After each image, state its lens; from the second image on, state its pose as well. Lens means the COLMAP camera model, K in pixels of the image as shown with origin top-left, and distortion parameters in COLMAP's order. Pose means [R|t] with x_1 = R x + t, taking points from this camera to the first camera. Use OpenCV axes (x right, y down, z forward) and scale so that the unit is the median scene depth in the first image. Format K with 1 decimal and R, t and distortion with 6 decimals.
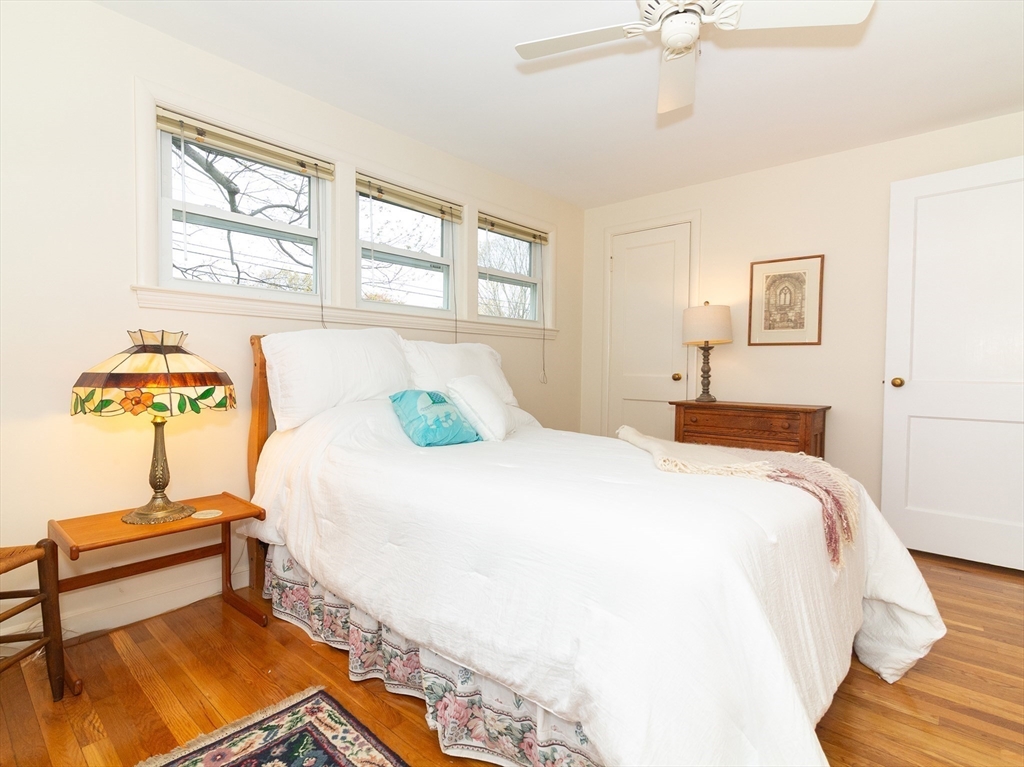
lens RADIAL K [[528.9, 0, 516.9], [0, 528.9, 383.5], [0, 0, 1]] dist [0.005818, -0.001305]
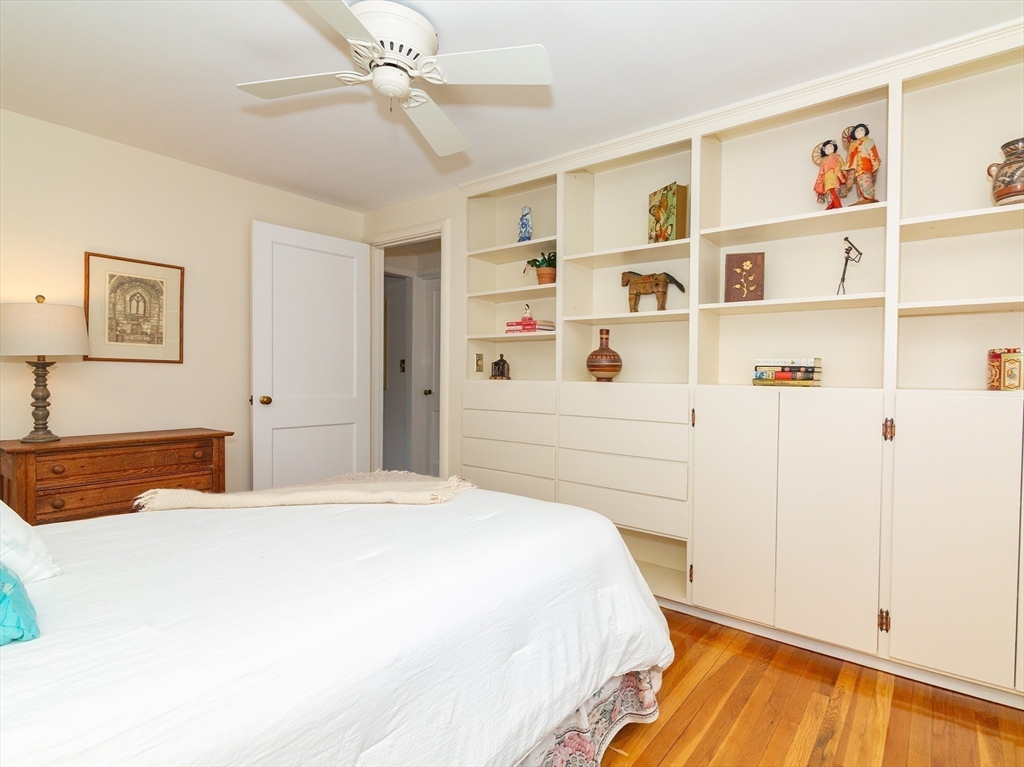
lens RADIAL K [[528.9, 0, 516.9], [0, 528.9, 381.2], [0, 0, 1]] dist [0.005818, -0.001305]
pose [[-0.047215, -0.023364, 0.998611, -0.370239], [0.022585, 0.999446, 0.024451, -0.048881], [-0.998629, 0.023708, -0.046661, 0.435625]]
